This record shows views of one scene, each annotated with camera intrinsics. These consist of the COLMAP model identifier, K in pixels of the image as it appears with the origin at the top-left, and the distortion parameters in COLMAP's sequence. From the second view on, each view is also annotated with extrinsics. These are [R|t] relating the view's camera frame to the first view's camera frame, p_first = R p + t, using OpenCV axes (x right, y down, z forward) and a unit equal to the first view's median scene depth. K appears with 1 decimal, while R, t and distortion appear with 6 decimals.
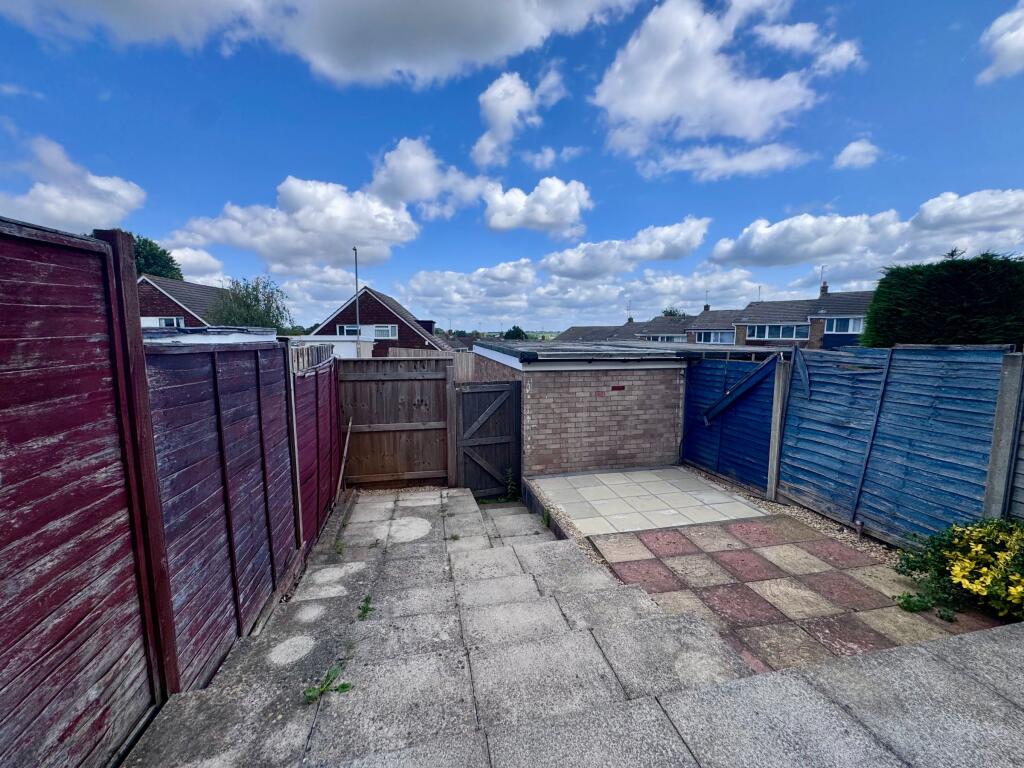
lens RADIAL K [[411.1, 0, 513.4], [0, 411.1, 381.6], [0, 0, 1]] dist [-0.002229, 0.000633]
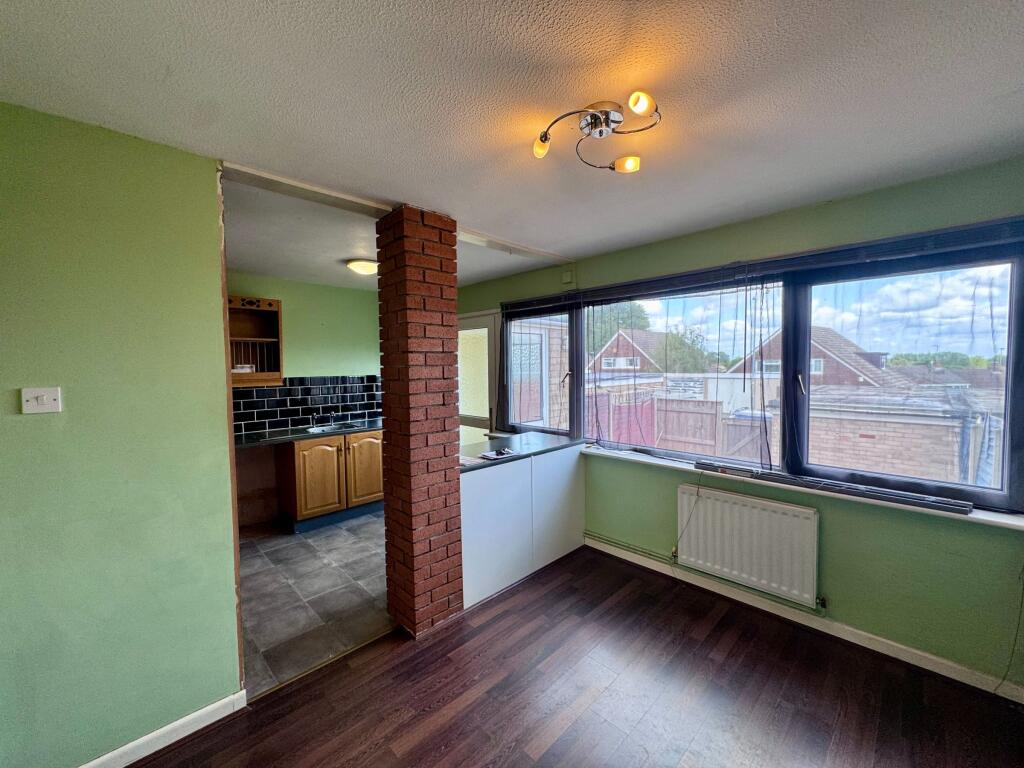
lens RADIAL K [[411.1, 0, 510.6], [0, 411.1, 383.0], [0, 0, 1]] dist [-0.002229, 0.000633]
pose [[0.528128, 0.027706, -0.848713, 0.737823], [-0.084241, 0.996247, -0.019898, -0.027283], [0.844976, 0.082005, 0.528480, -0.505263]]
